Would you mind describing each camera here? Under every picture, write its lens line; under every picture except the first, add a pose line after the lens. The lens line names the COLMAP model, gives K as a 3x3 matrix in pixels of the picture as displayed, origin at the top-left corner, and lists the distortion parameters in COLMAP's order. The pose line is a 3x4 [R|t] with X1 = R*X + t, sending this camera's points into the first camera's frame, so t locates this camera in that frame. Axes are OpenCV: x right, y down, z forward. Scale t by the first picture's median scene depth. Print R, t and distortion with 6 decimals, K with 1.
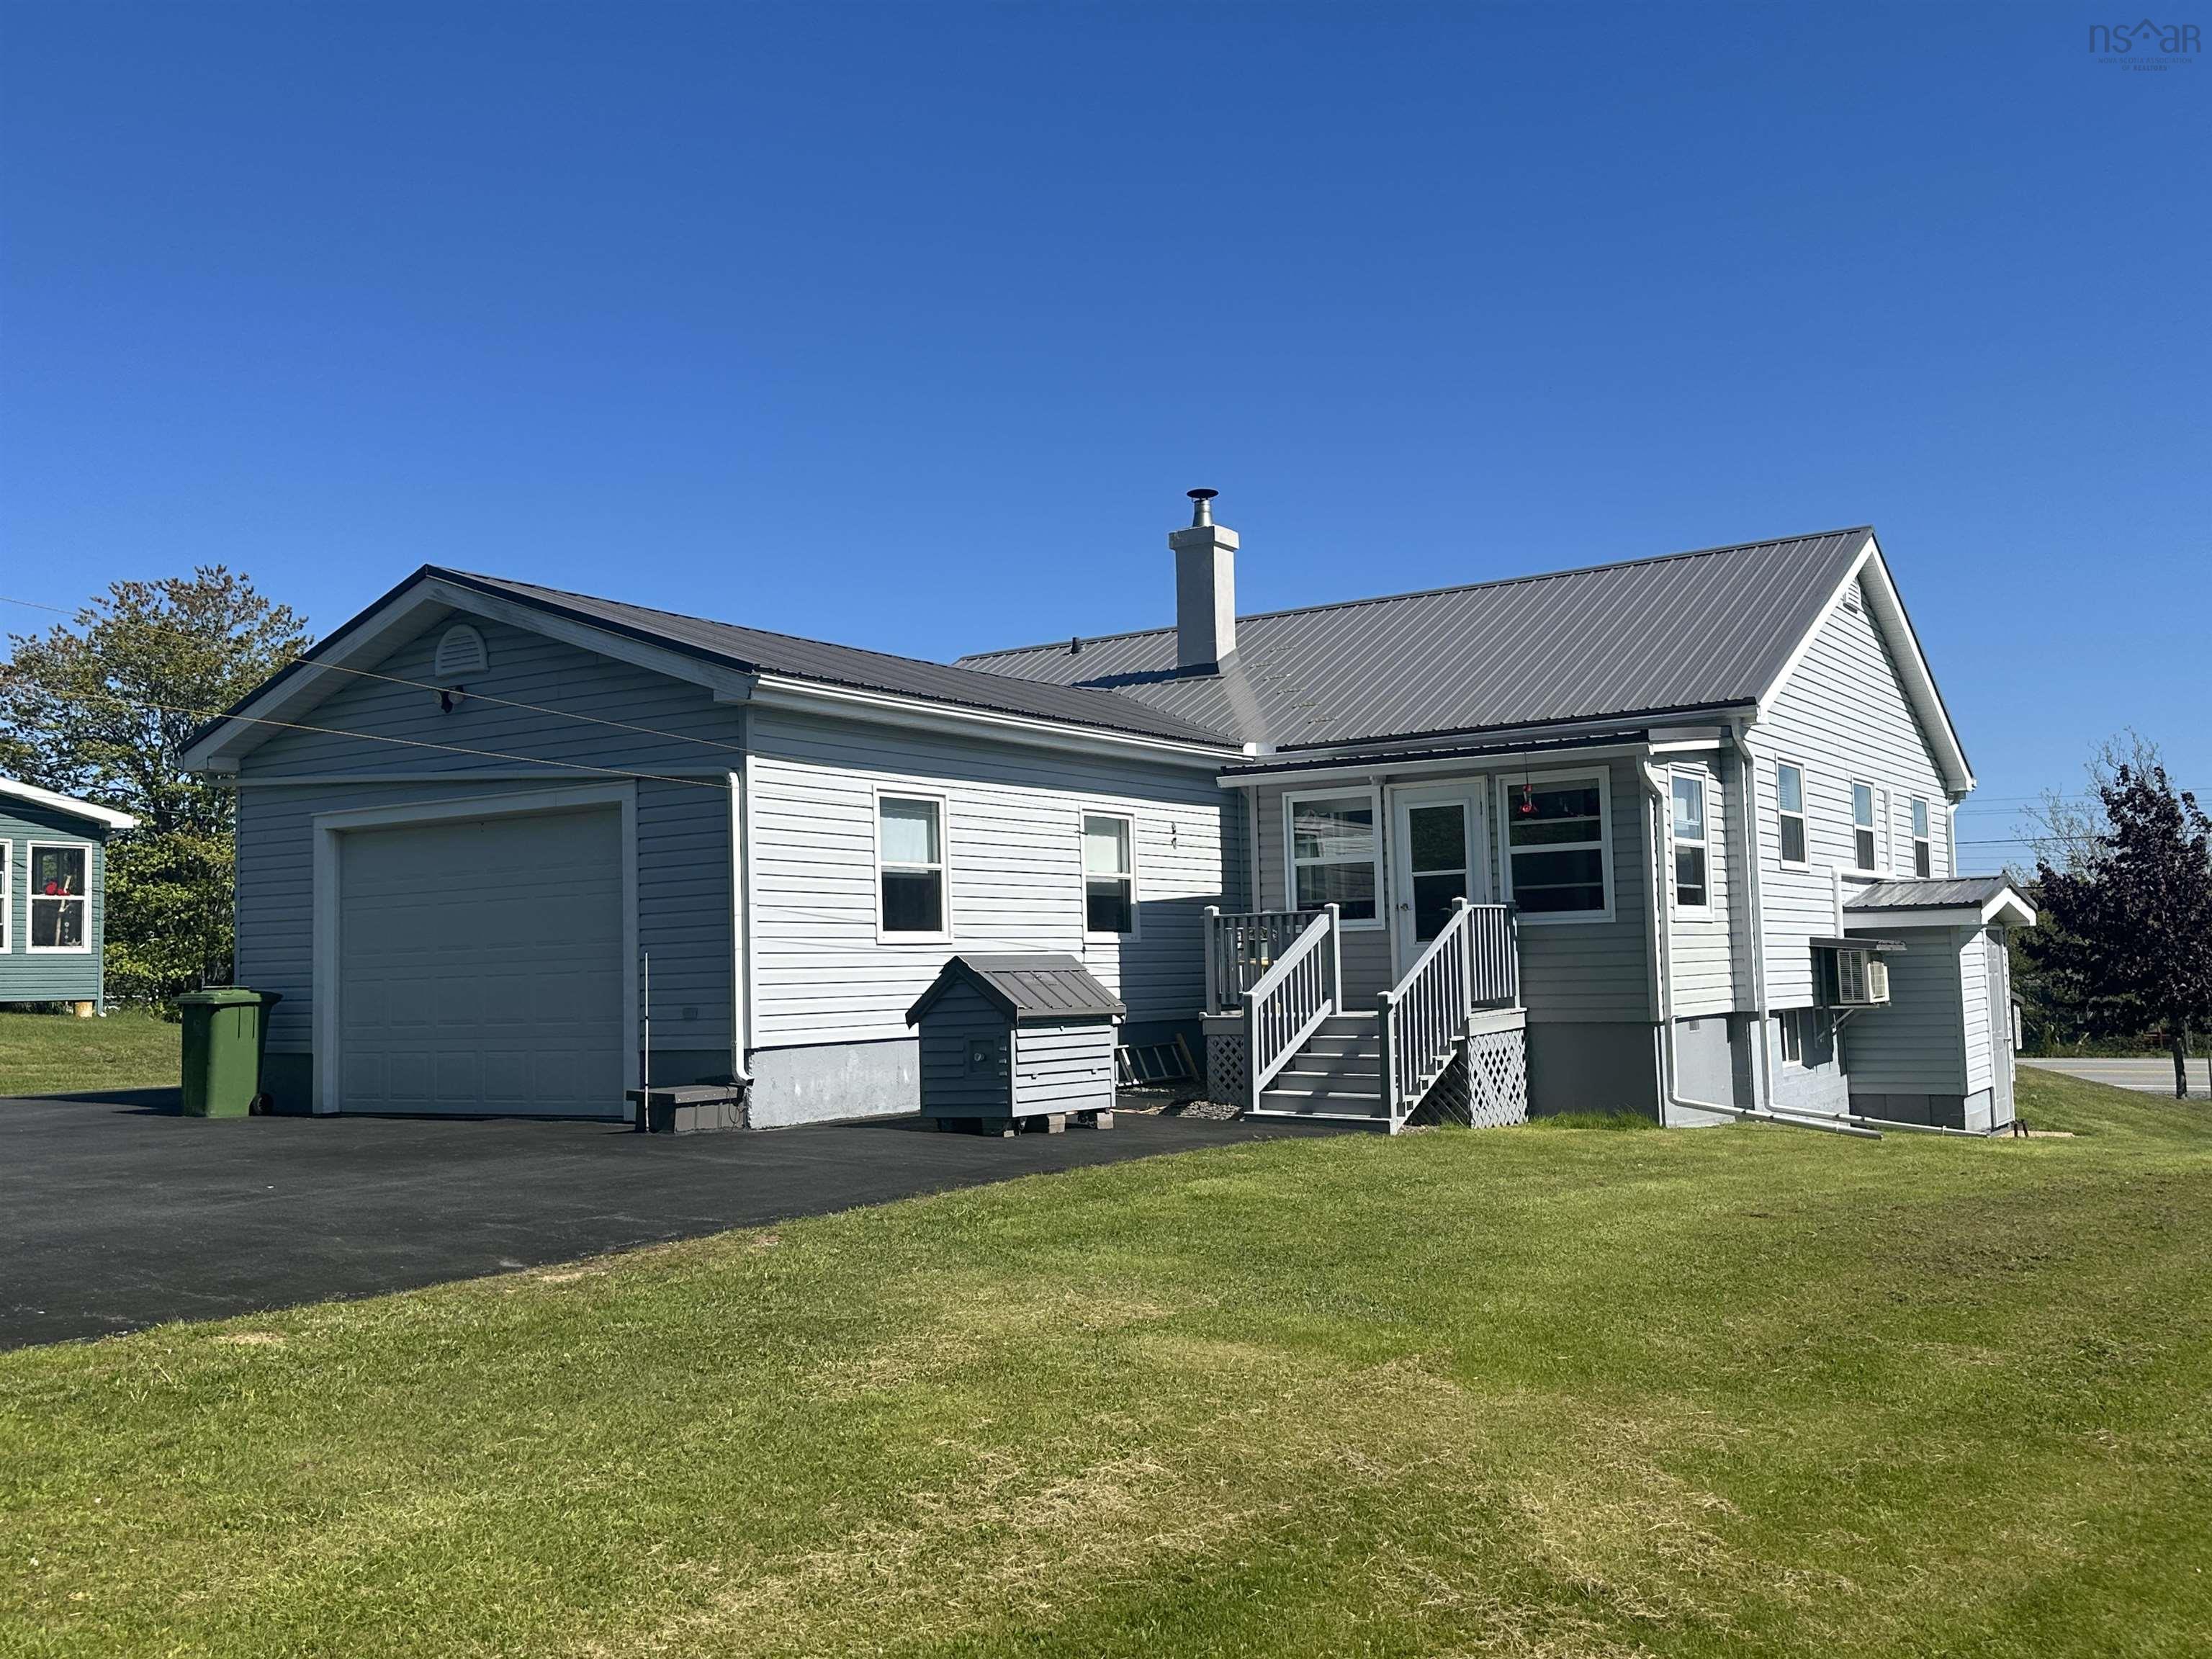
lens RADIAL K [[2004.6, 0, 1106.2], [0, 2004.6, 822.0], [0, 0, 1]] dist [0.003552, -0.002754]
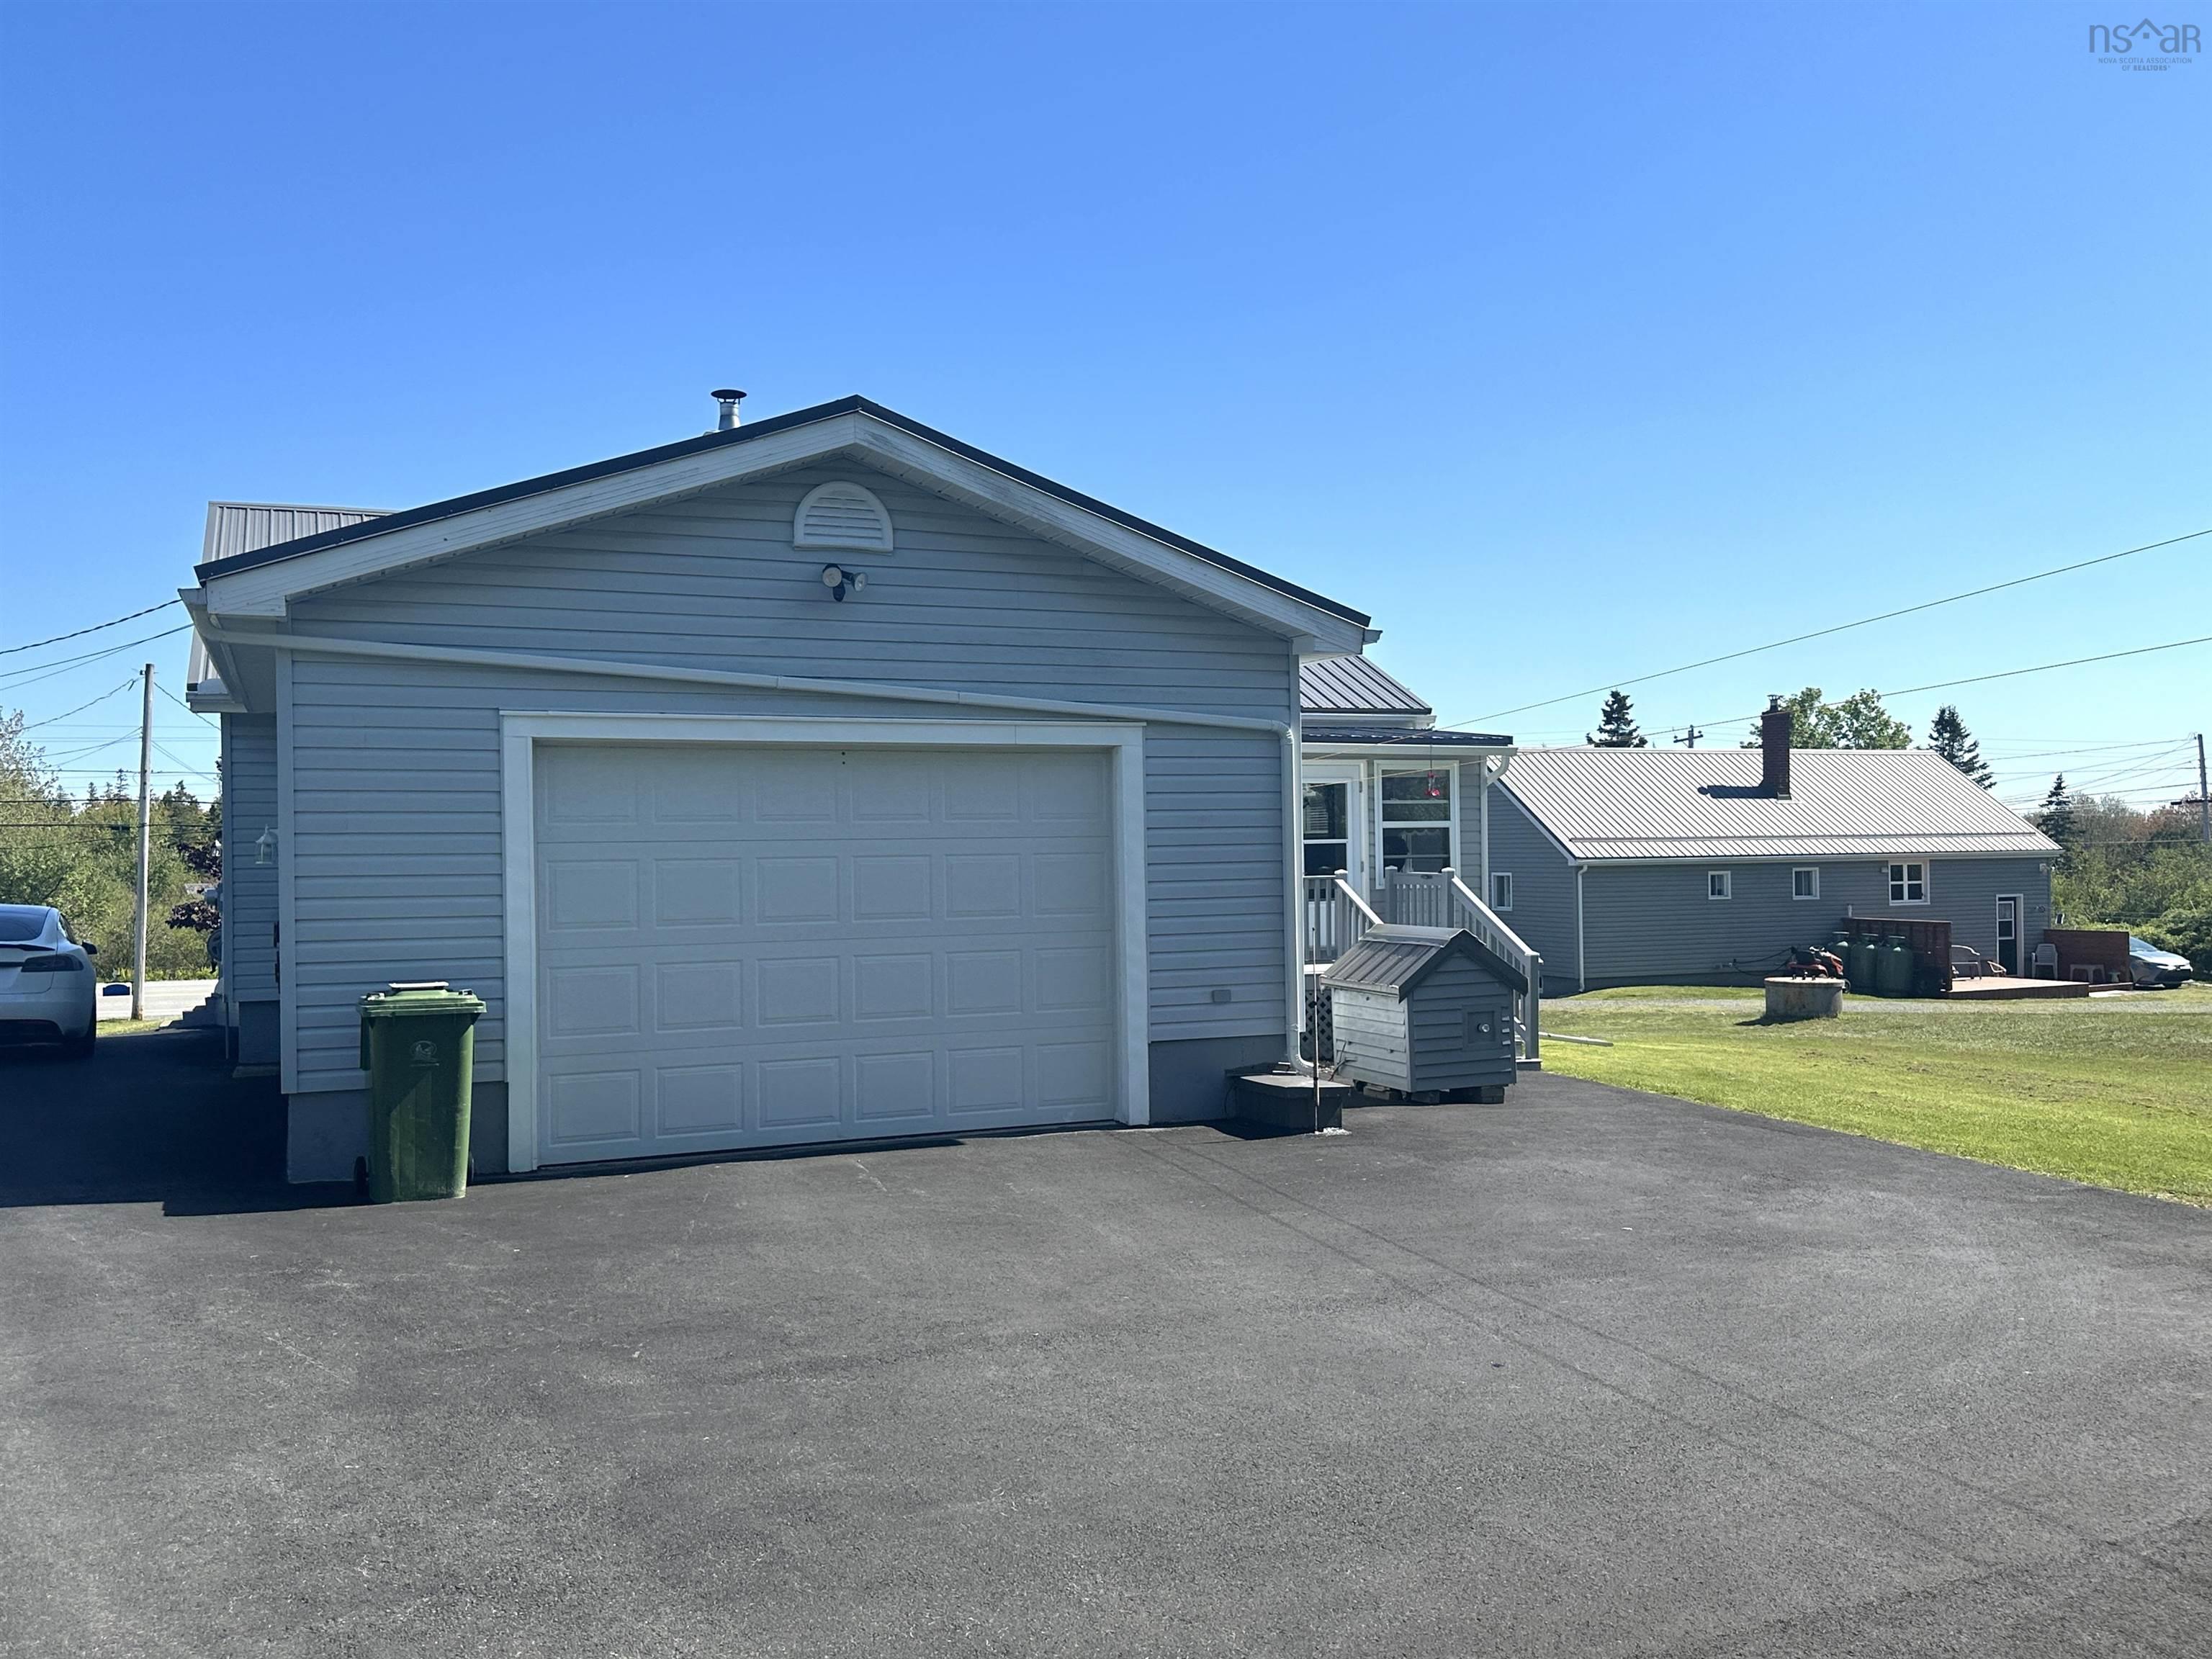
lens RADIAL K [[1931.5, 0, 1105.3], [0, 1931.5, 838.3], [0, 0, 1]] dist [0.023325, 0.001950]
pose [[0.569332, 0.024042, 0.821756, -0.834936], [-0.068267, 0.997503, 0.018113, 0.012773], [-0.819268, -0.066411, 0.569552, 0.502276]]
